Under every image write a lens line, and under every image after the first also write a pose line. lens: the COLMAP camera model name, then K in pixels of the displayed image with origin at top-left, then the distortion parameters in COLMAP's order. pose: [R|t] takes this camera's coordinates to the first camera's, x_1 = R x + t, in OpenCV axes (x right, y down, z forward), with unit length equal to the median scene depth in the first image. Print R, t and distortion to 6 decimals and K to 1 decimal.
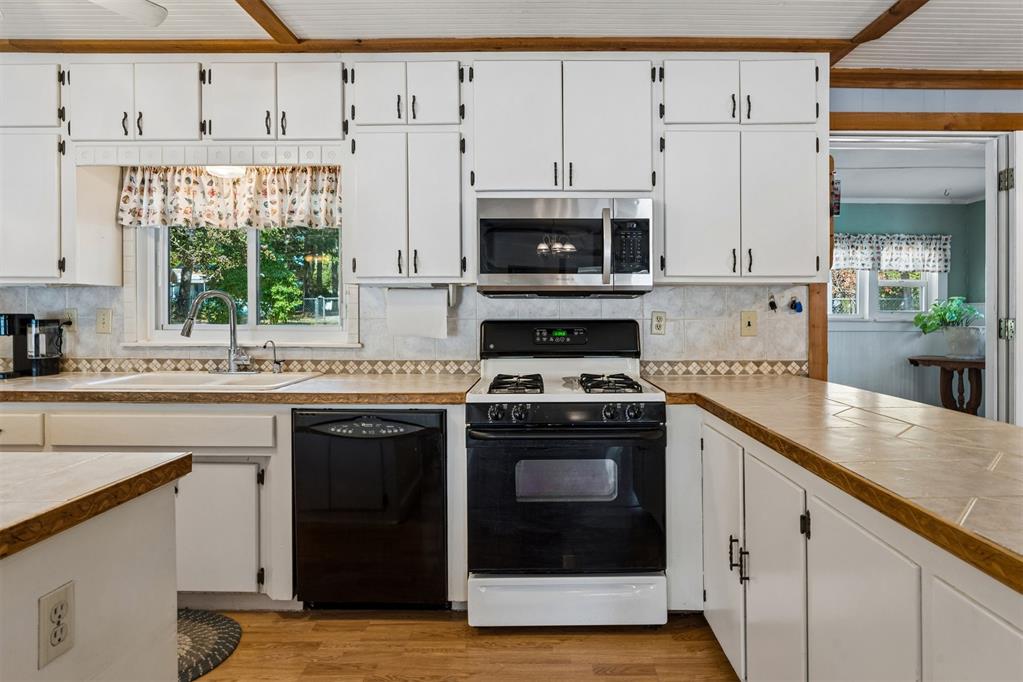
lens RADIAL K [[579.5, 0, 549.0], [0, 579.5, 317.1], [0, 0, 1]] dist [-0.021168, 0.005926]
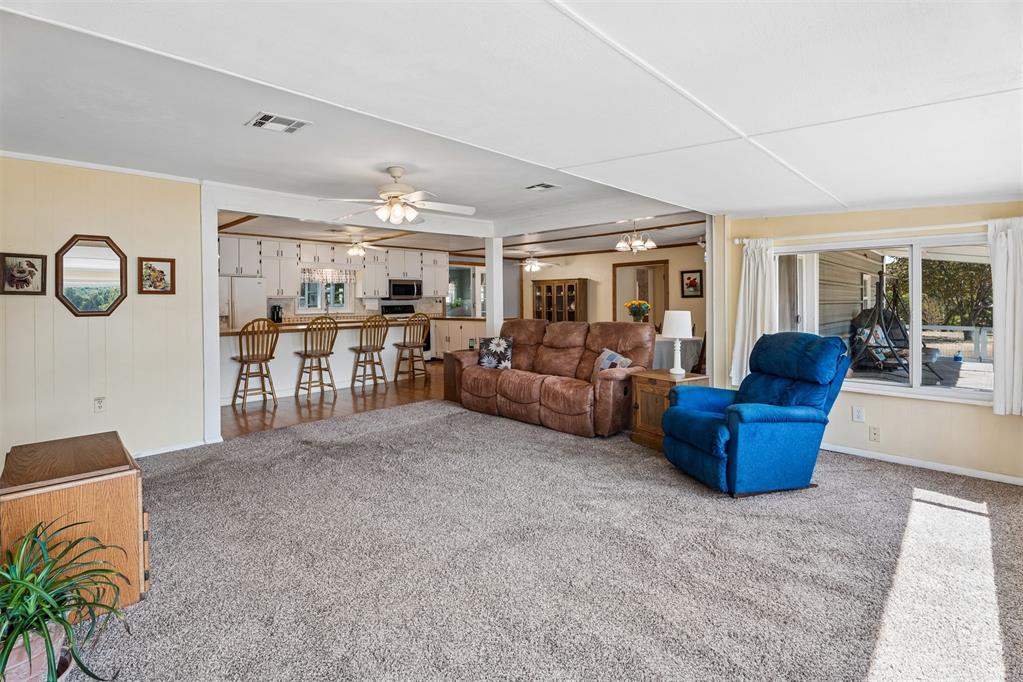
lens RADIAL K [[479.9, 0, 502.2], [0, 479.9, 300.9], [0, 0, 1]] dist [-0.005626, 0.002119]
pose [[0.710769, -0.009985, 0.703355, -2.009866], [0.025234, 0.999618, -0.011309, 0.033922], [-0.702973, 0.025787, 0.710749, -2.173421]]
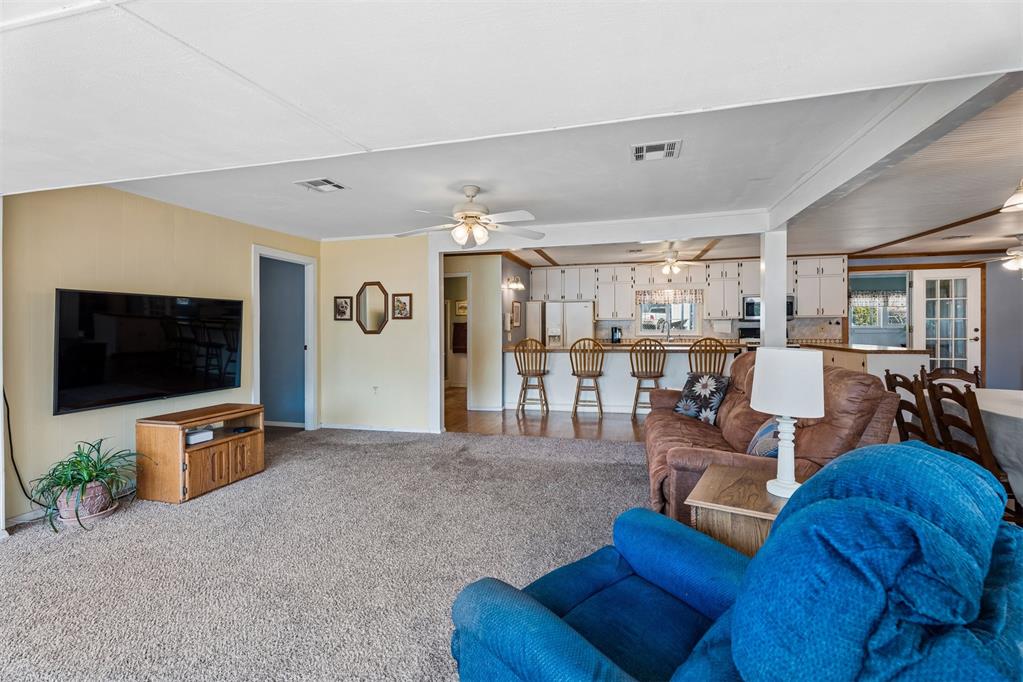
lens RADIAL K [[457.1, 0, 517.0], [0, 457.1, 332.6], [0, 0, 1]] dist [0.004293, -0.001311]
pose [[0.968719, -0.006044, -0.248085, -0.772526], [0.005386, 0.999980, -0.003334, 0.037671], [0.248100, 0.001894, 0.968733, -2.185664]]
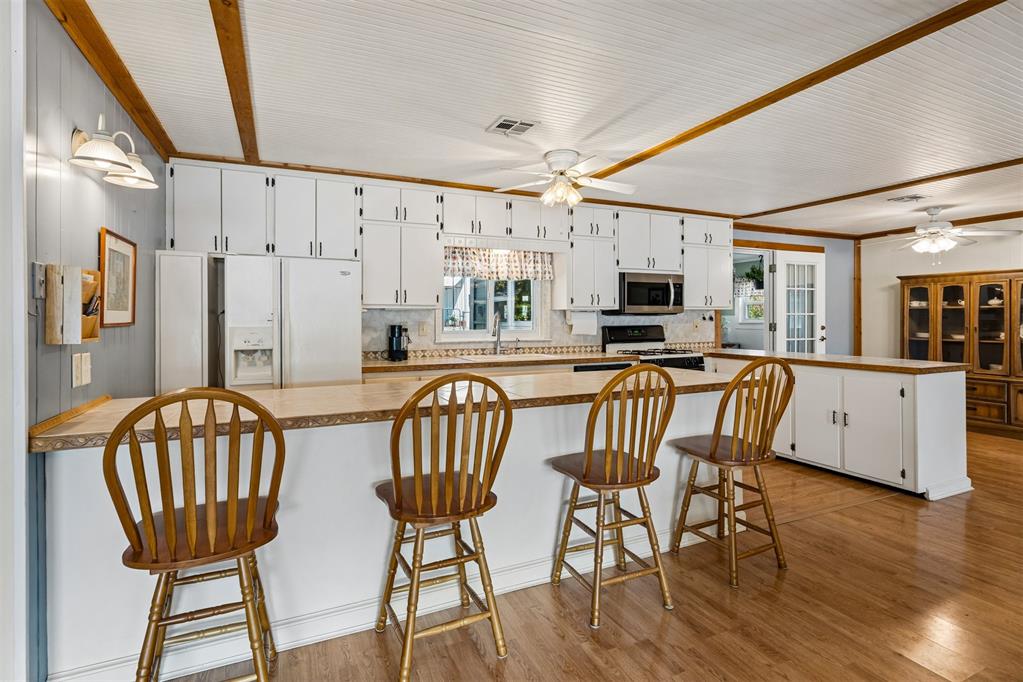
lens RADIAL K [[490.9, 0, 504.9], [0, 490.9, 325.8], [0, 0, 1]] dist [-0.013479, 0.000587]
pose [[0.916217, -0.011073, 0.400528, -1.193287], [0.012707, 0.999918, -0.001424, 0.002483], [-0.400480, 0.006394, 0.916283, -0.518027]]
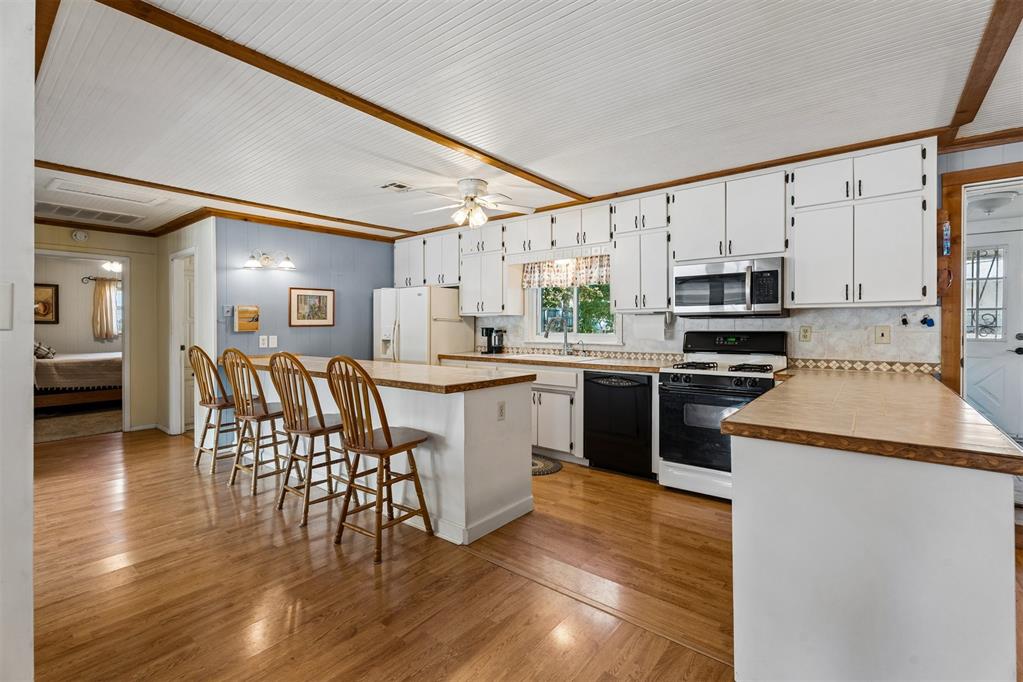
lens RADIAL K [[457.1, 0, 518.1], [0, 457.1, 329.7], [0, 0, 1]] dist [0.004293, -0.001311]
pose [[0.782663, 0.002415, -0.622441, 0.359125], [-0.004755, 0.999986, -0.002098, 0.005899], [0.622427, 0.004602, 0.782664, -0.422651]]
